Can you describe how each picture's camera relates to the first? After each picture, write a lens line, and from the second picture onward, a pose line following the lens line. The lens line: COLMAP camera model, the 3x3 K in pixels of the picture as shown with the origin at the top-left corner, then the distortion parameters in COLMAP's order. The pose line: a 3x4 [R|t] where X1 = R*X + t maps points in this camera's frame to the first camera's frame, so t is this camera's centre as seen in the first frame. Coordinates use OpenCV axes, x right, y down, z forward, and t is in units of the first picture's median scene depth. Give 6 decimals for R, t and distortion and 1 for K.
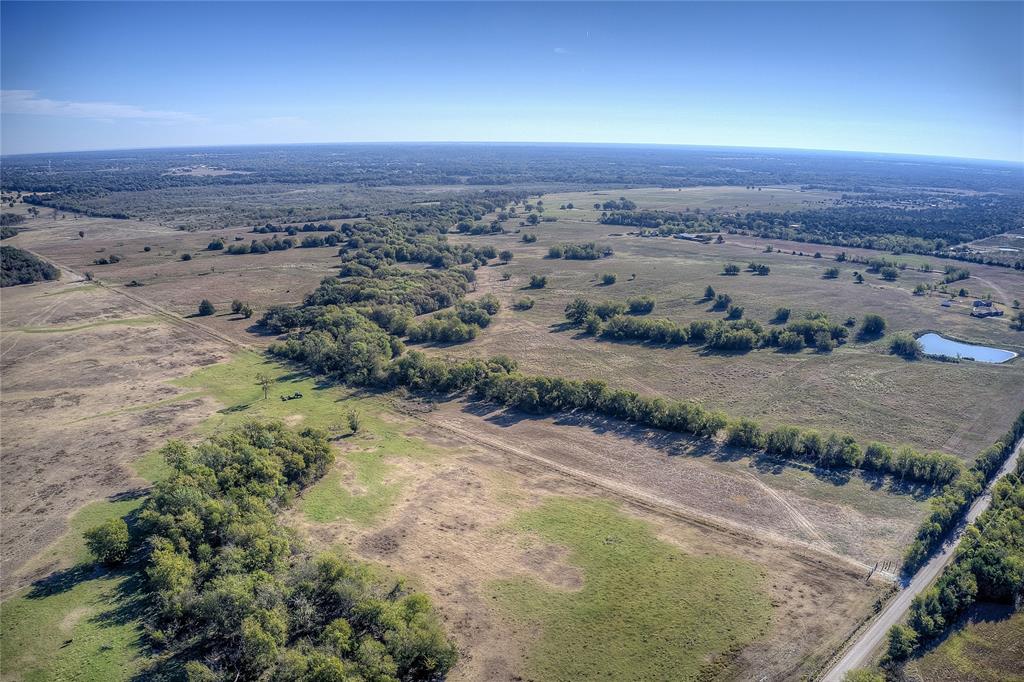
lens RADIAL K [[813.4, 0, 551.6], [0, 813.4, 340.4], [0, 0, 1]] dist [-0.178872, 0.013974]
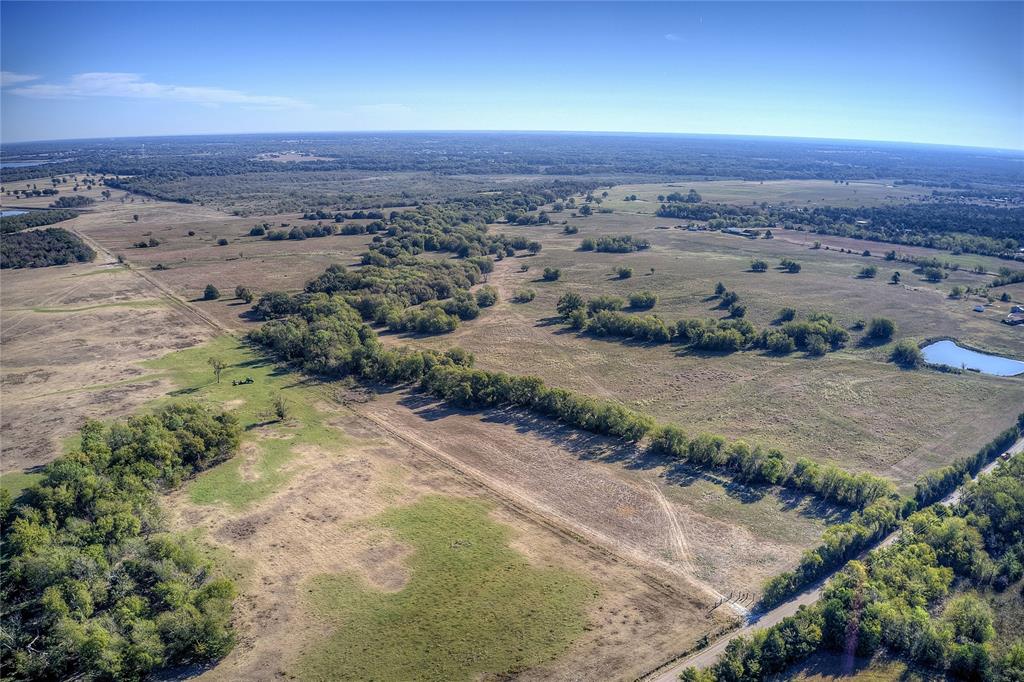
lens RADIAL K [[813.4, 0, 551.6], [0, 813.4, 340.4], [0, 0, 1]] dist [-0.178872, 0.013974]
pose [[0.991449, 0.033732, -0.126060, 0.151686], [-0.032146, 0.999377, 0.014594, -0.008277], [0.126474, -0.010417, 0.991915, 0.025524]]
